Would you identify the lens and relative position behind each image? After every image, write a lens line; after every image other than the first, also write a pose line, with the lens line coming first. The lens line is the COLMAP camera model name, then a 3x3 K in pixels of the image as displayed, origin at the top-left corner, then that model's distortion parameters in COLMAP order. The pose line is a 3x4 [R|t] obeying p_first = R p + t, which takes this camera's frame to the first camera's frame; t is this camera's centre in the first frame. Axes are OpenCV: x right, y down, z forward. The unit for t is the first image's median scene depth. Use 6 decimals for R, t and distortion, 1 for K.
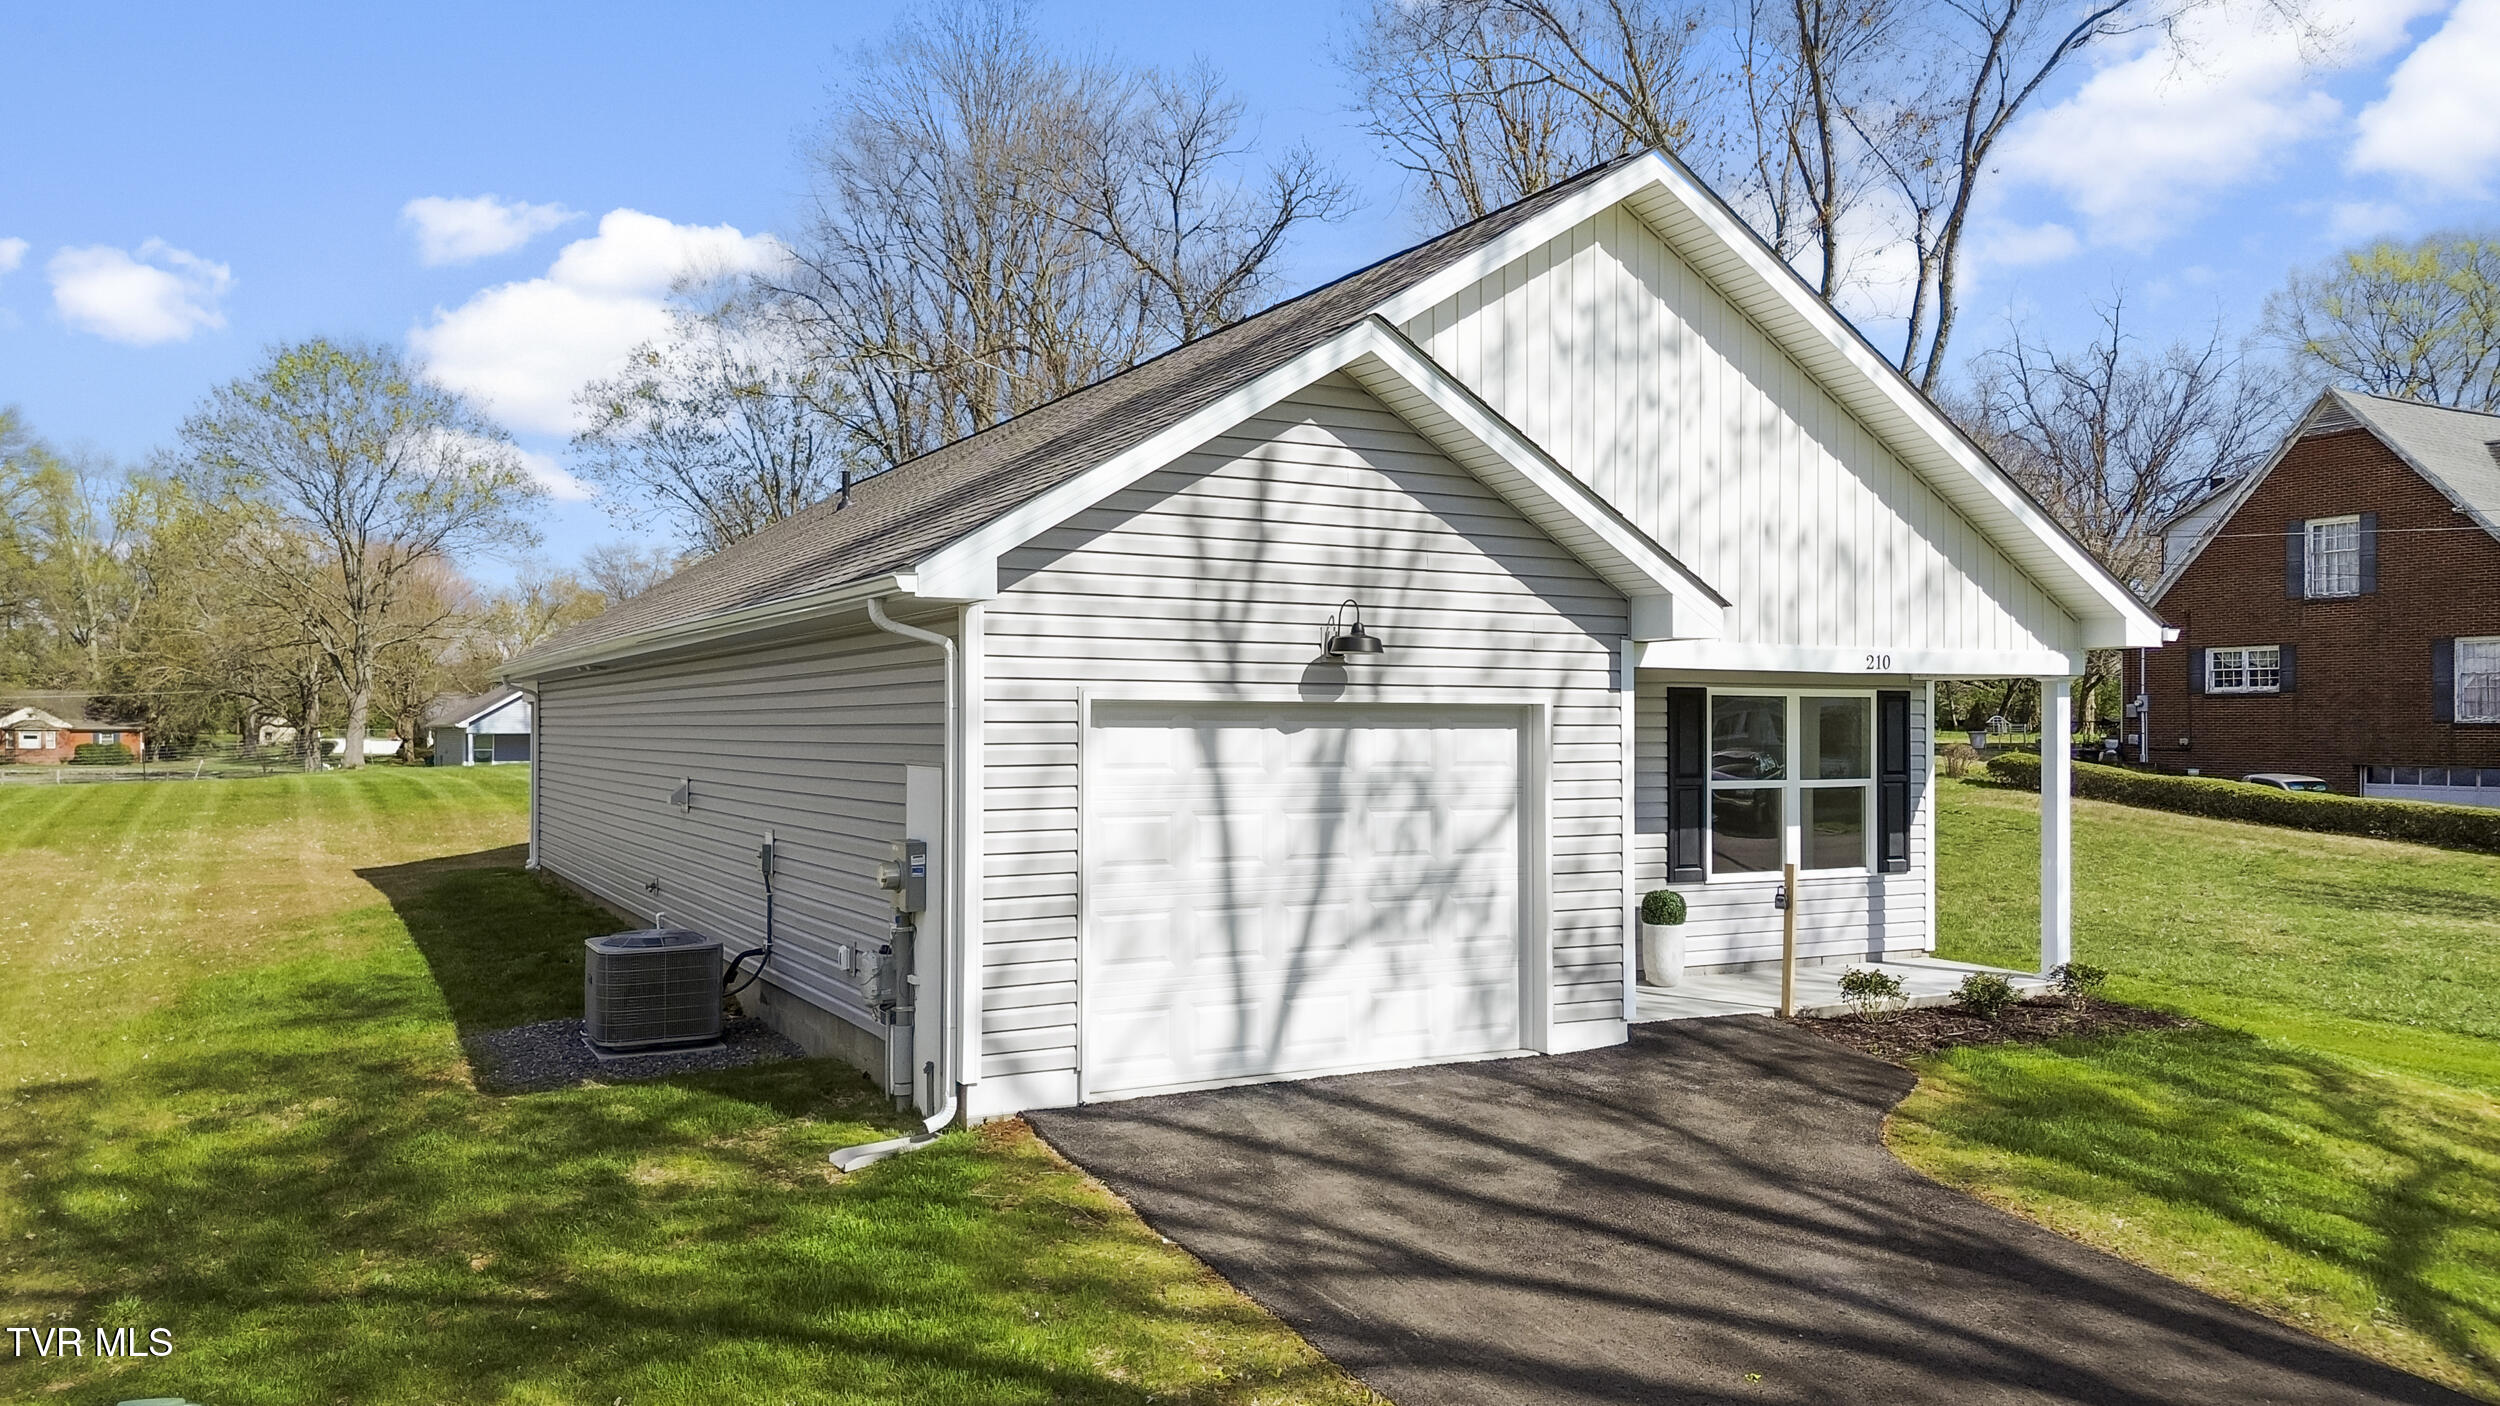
lens RADIAL K [[1801.2, 0, 1334.7], [0, 1801.2, 676.7], [0, 0, 1]] dist [0.085404, -0.000630]
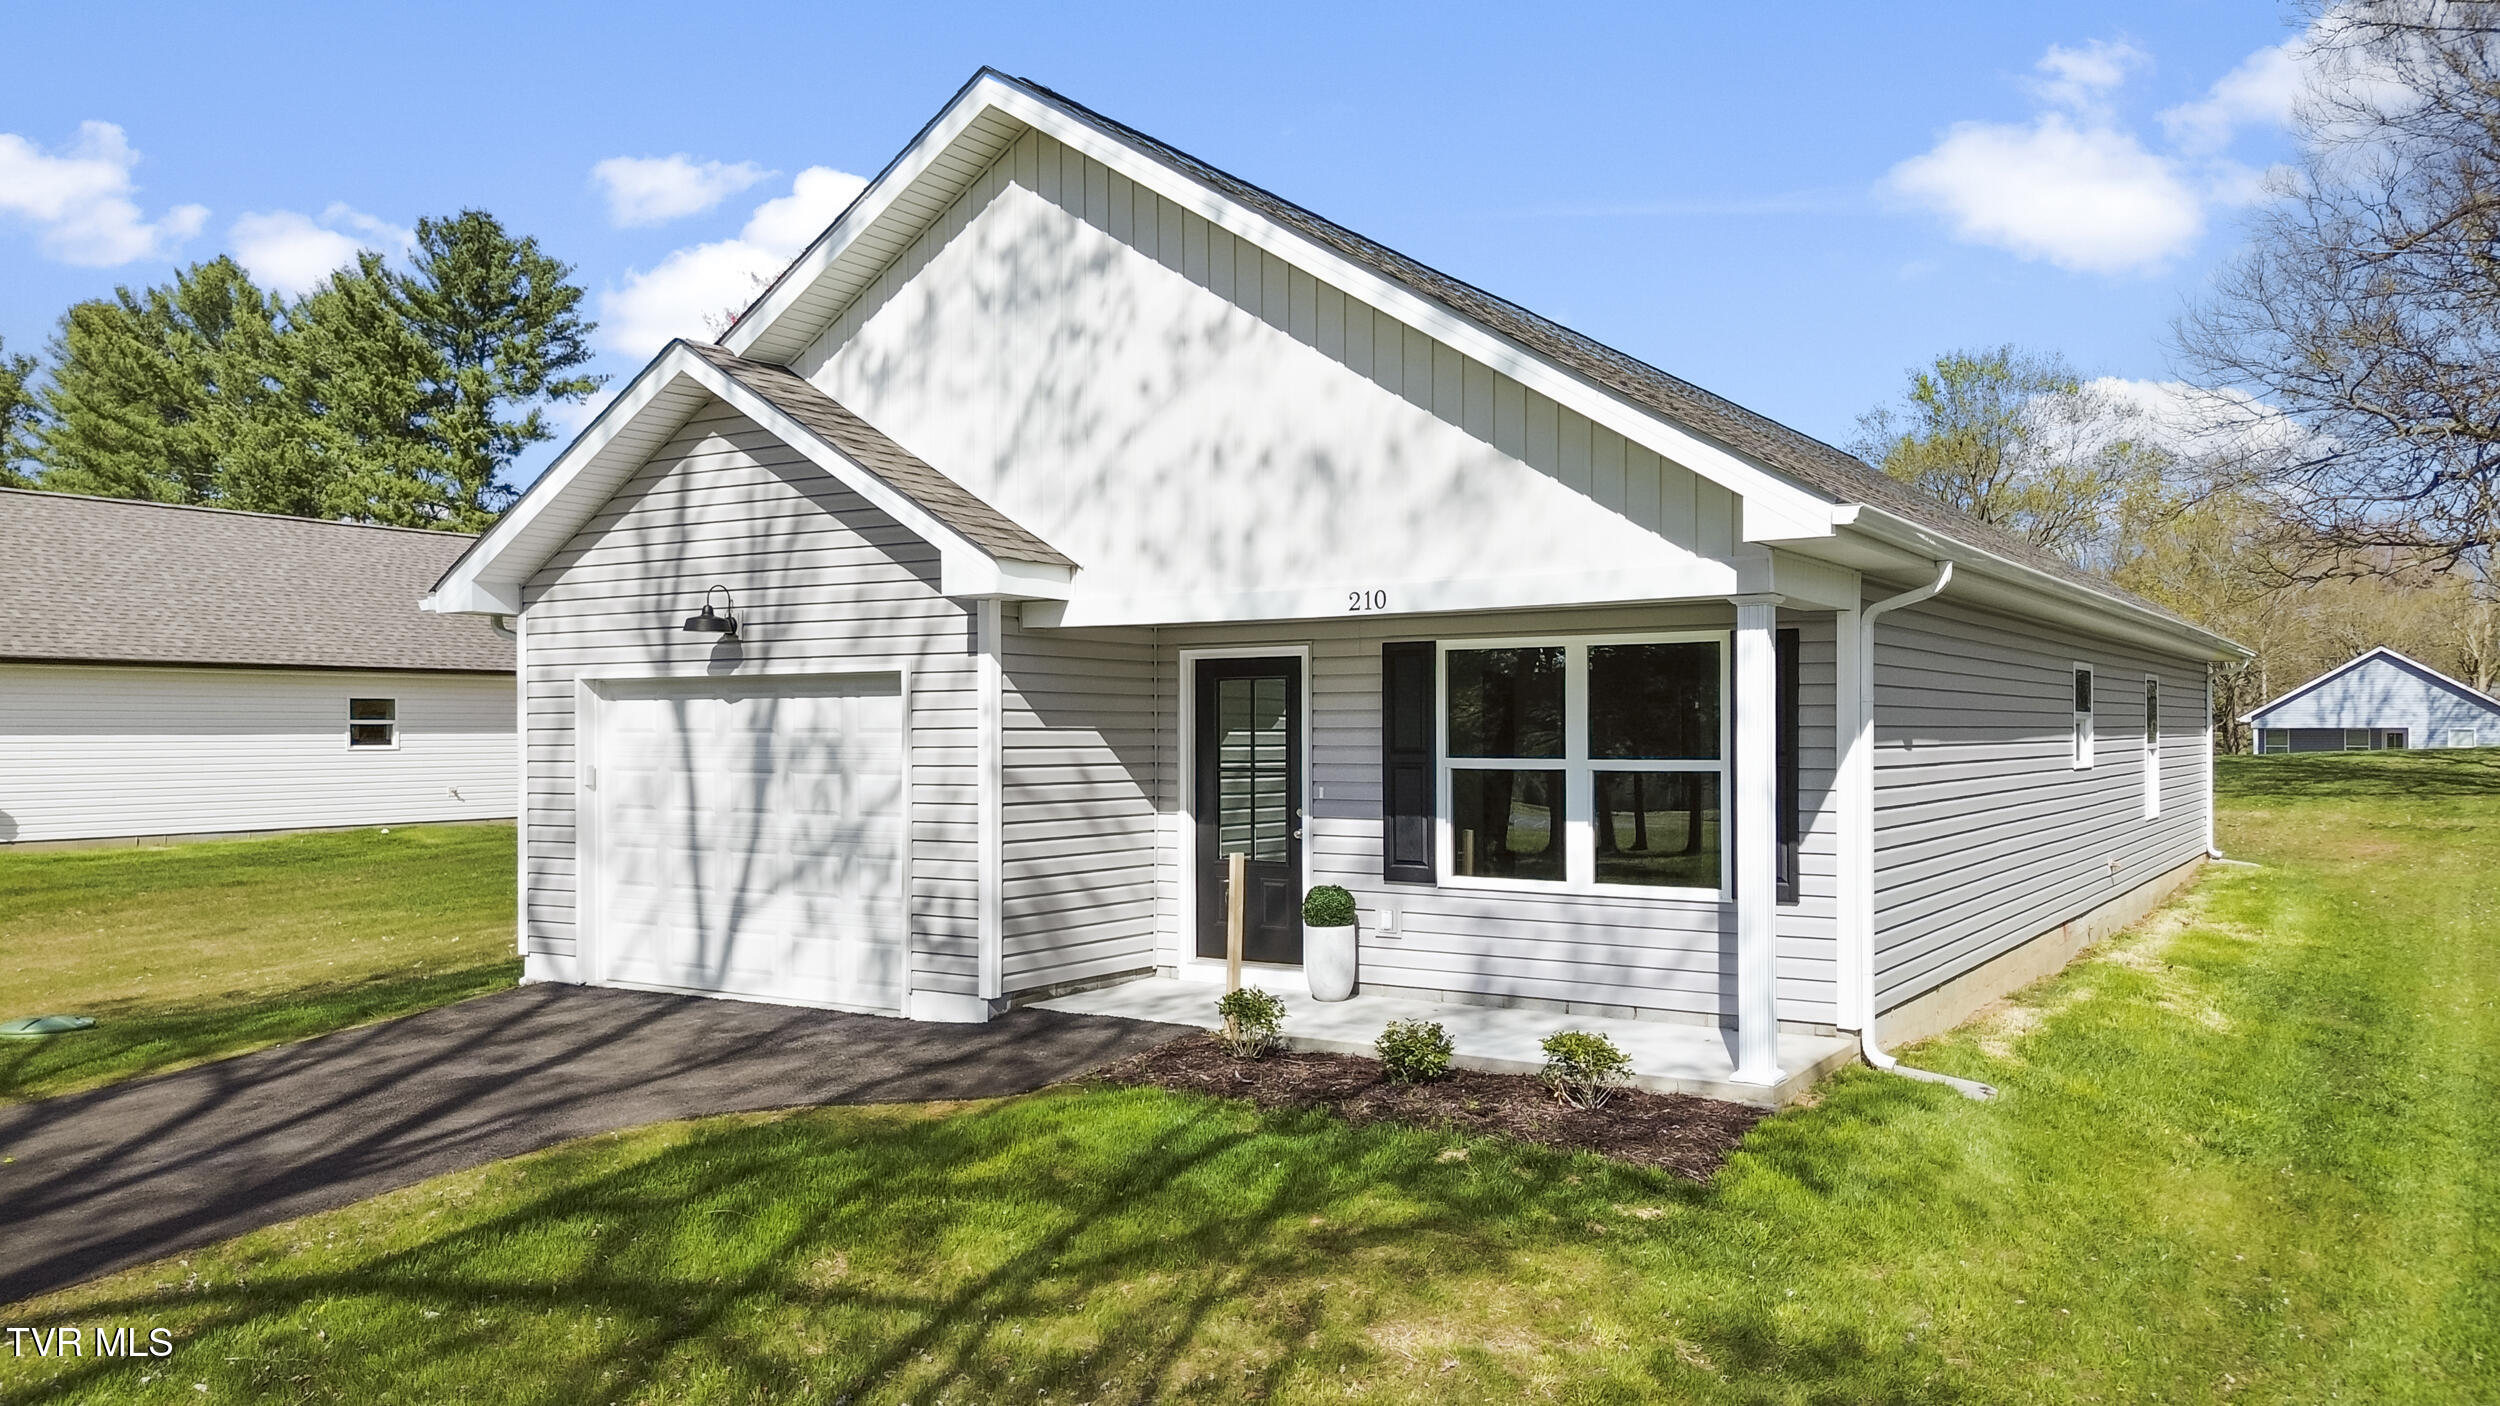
lens RADIAL K [[1894.0, 0, 1250.0], [0, 1894.0, 703.0], [0, 0, 1]] dist [0.083402, -0.000284]
pose [[0.455452, -0.016542, -0.890107, 1.185921], [0.029588, 0.999556, -0.003436, 0.044123], [0.889769, -0.024772, 0.455739, 0.714452]]
